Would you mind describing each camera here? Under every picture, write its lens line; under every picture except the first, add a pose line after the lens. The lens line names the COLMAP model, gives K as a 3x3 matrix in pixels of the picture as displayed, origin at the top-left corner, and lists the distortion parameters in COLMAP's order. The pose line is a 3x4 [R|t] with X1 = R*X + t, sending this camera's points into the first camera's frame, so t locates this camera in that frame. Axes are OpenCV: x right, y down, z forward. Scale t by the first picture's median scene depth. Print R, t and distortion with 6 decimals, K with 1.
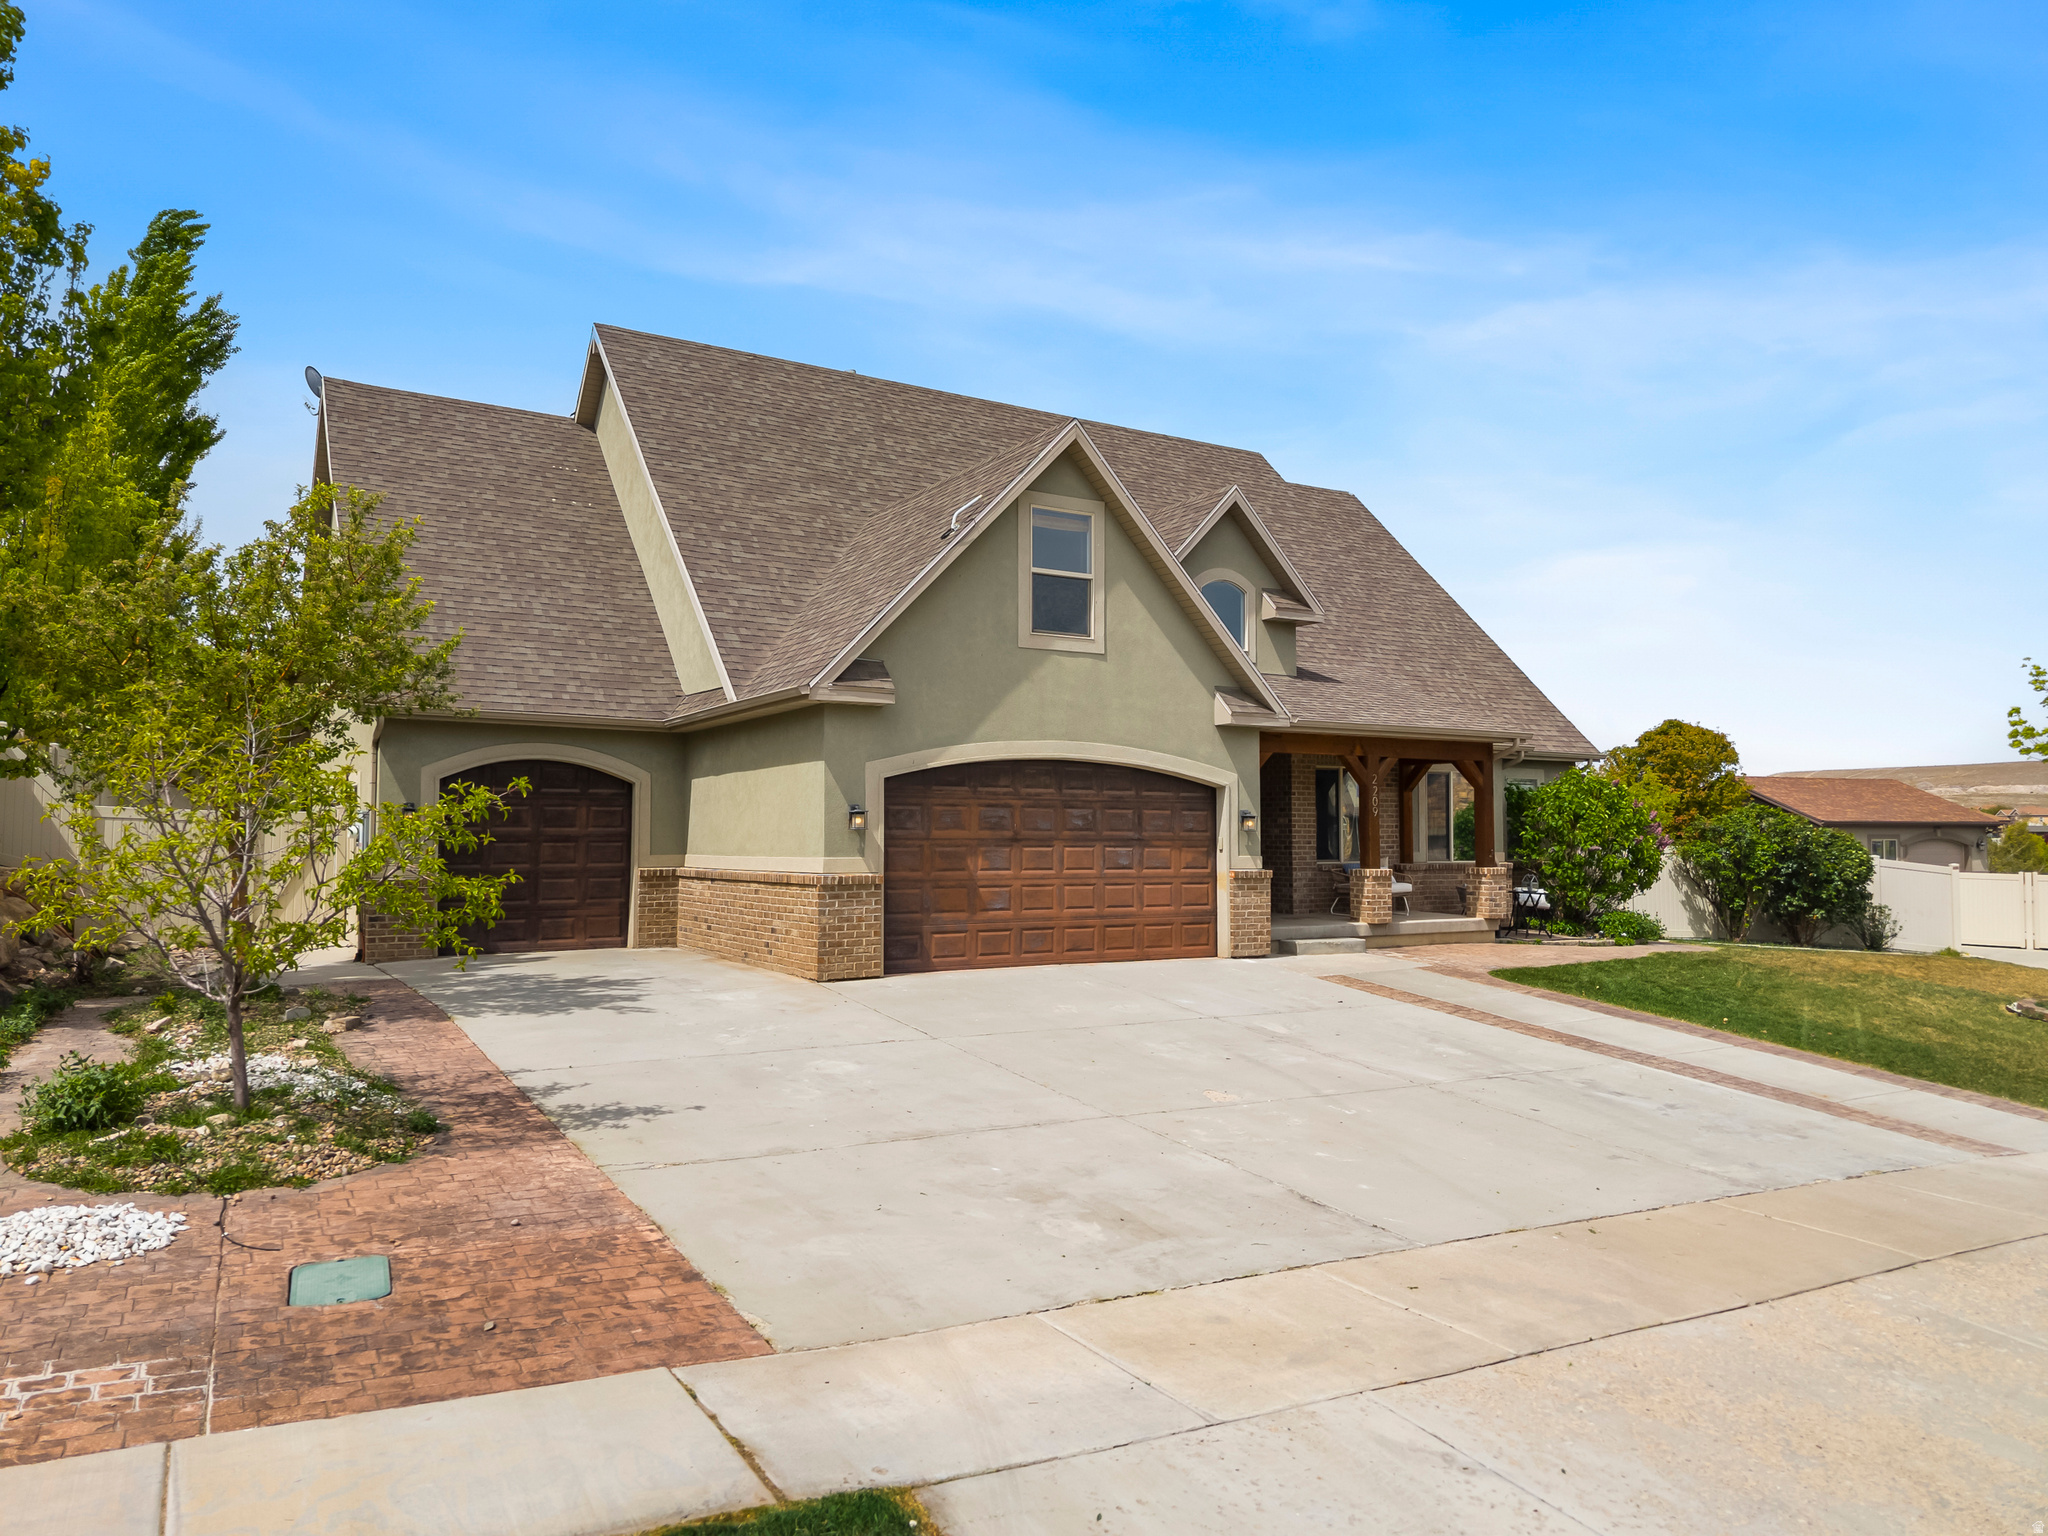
lens RADIAL K [[1366.0, 0, 1017.6], [0, 1366.0, 766.0], [0, 0, 1]] dist [0.007616, -0.000915]
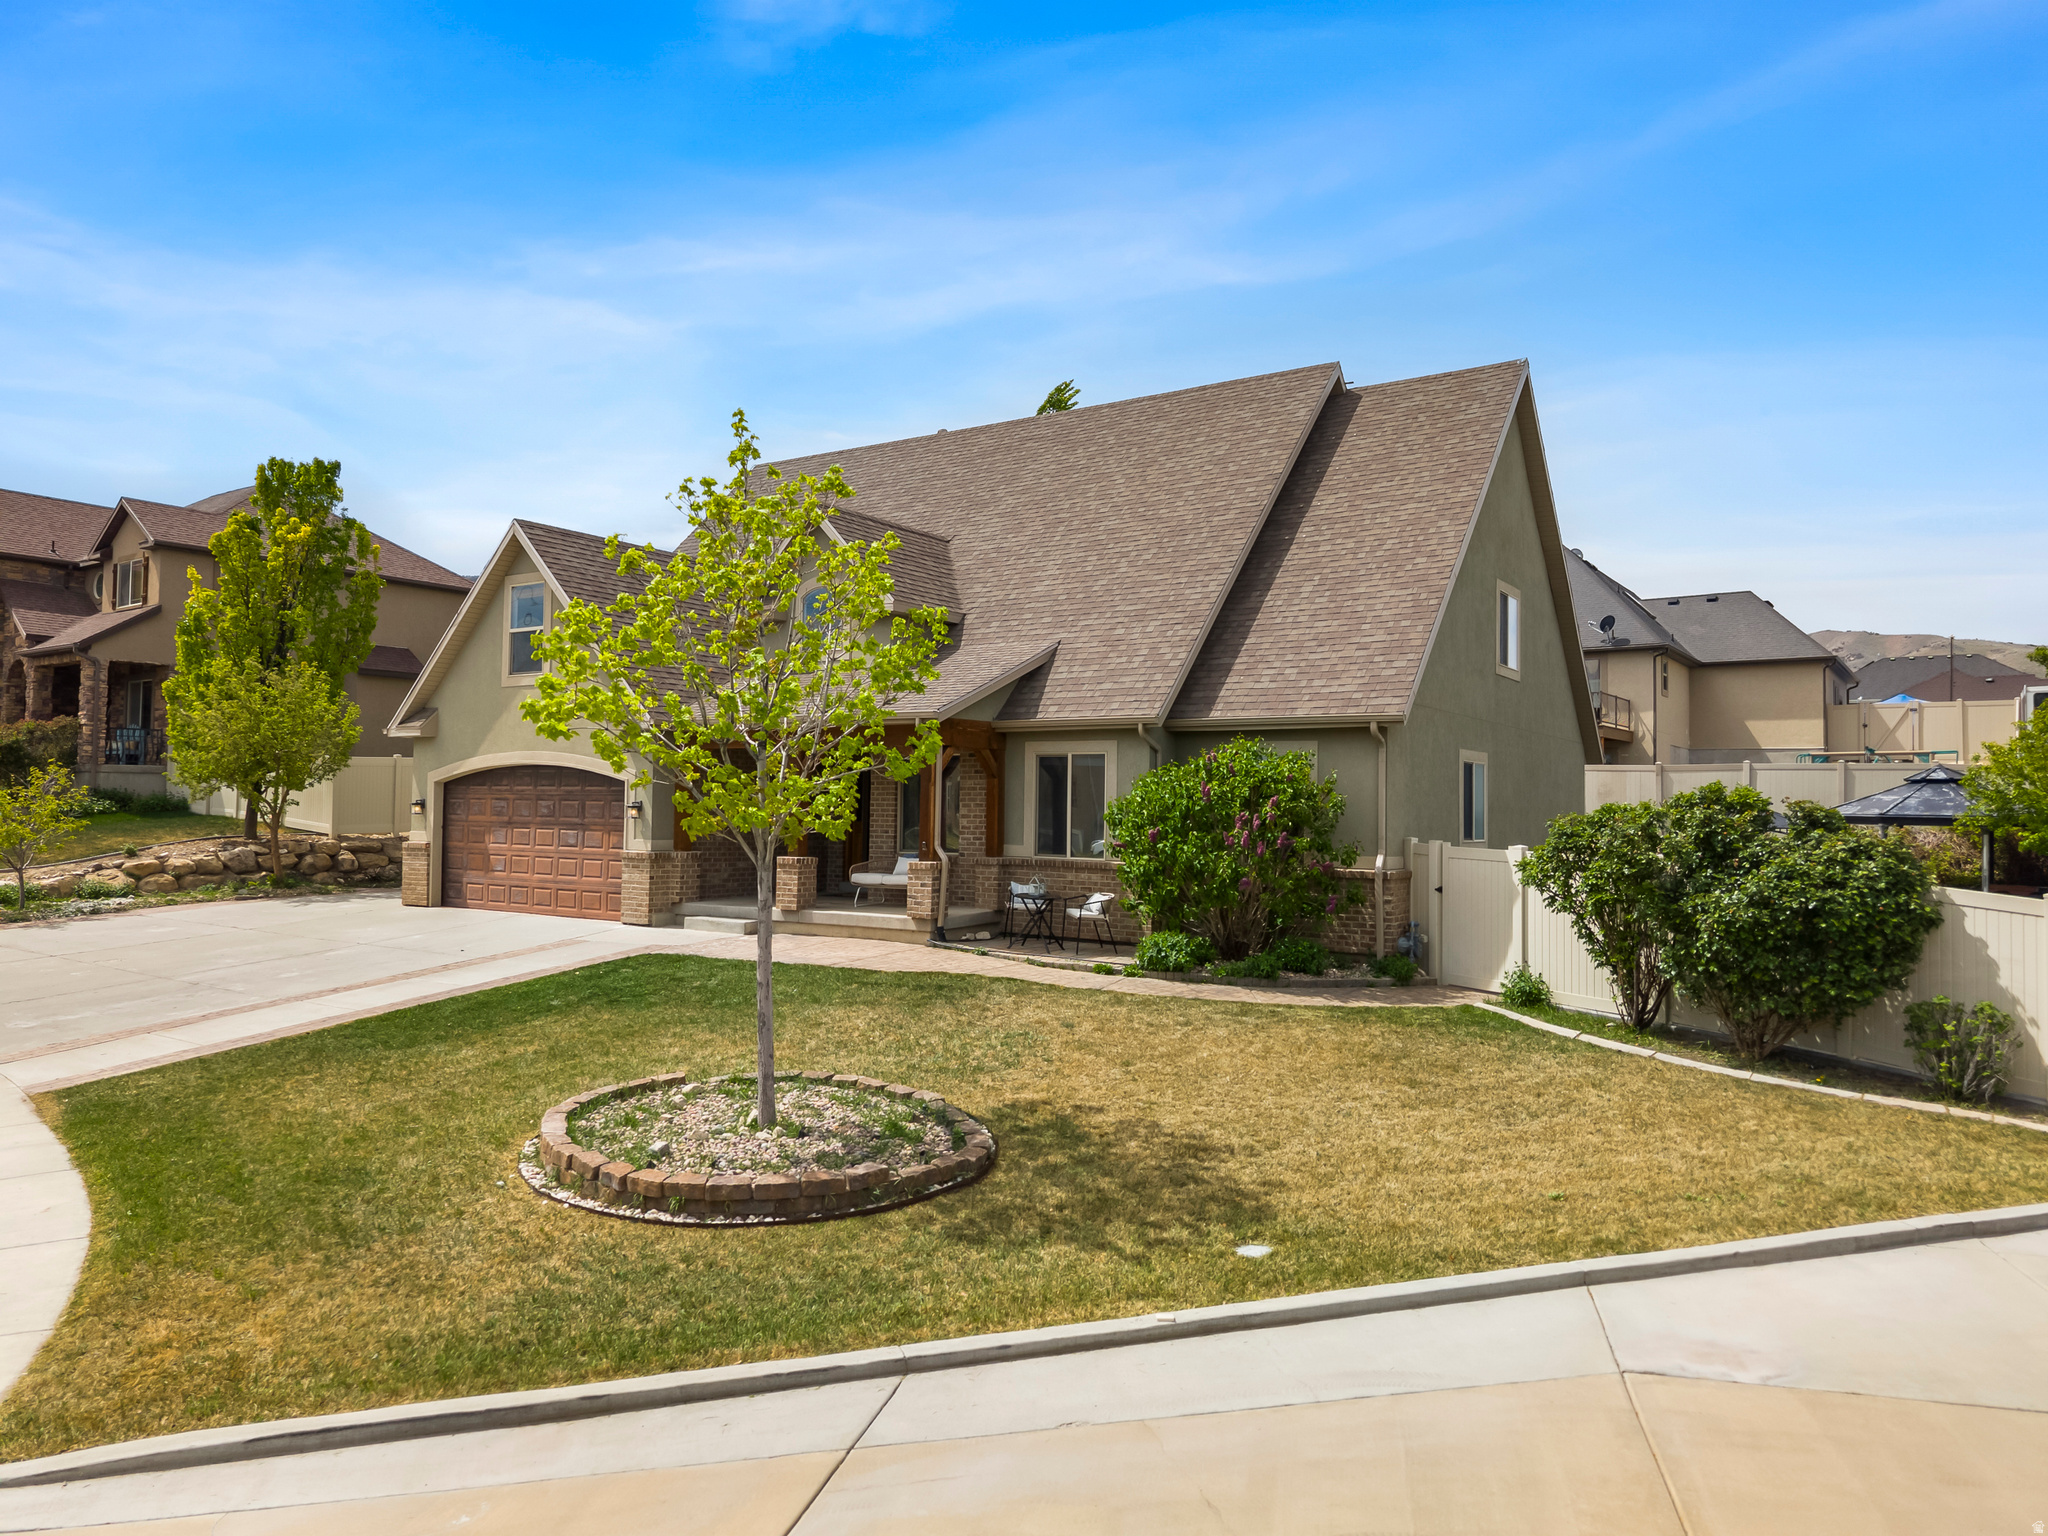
lens RADIAL K [[1366.0, 0, 1017.6], [0, 1366.0, 766.0], [0, 0, 1]] dist [0.007616, -0.000915]
pose [[0.457699, -0.024996, -0.888756, 1.473528], [0.037318, 0.999264, -0.008885, 0.026706], [0.888324, -0.029100, 0.458295, 0.803966]]
